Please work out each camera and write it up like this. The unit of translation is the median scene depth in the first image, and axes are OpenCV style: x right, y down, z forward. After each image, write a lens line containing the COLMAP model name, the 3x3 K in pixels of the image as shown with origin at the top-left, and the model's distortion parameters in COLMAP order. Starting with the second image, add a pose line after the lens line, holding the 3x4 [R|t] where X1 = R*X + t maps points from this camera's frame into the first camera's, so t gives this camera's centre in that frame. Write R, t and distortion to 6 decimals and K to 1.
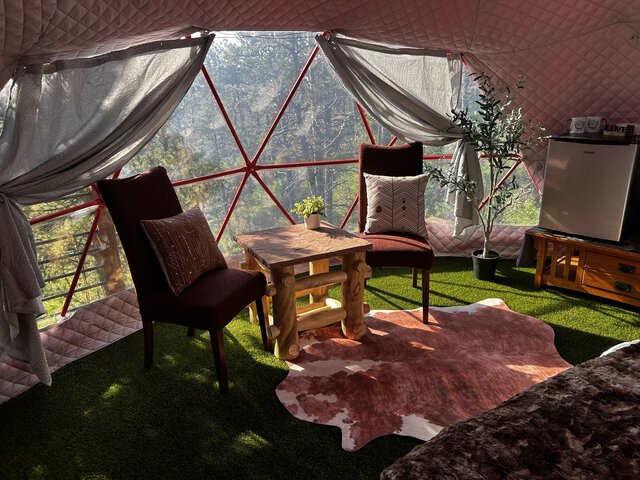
lens RADIAL K [[469.0, 0, 319.7], [0, 469.0, 237.7], [0, 0, 1]] dist [0.008986, -0.002278]
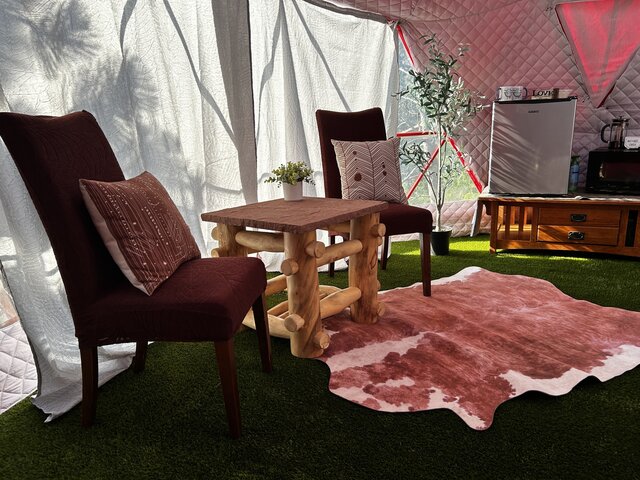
lens RADIAL K [[469.0, 0, 320.9], [0, 469.0, 242.6], [0, 0, 1]] dist [0.008986, -0.002278]
pose [[0.926240, -0.103182, 0.362536, -0.297951], [0.132581, 0.989526, -0.057101, 0.113245], [-0.352848, 0.100955, 0.930219, 0.244452]]
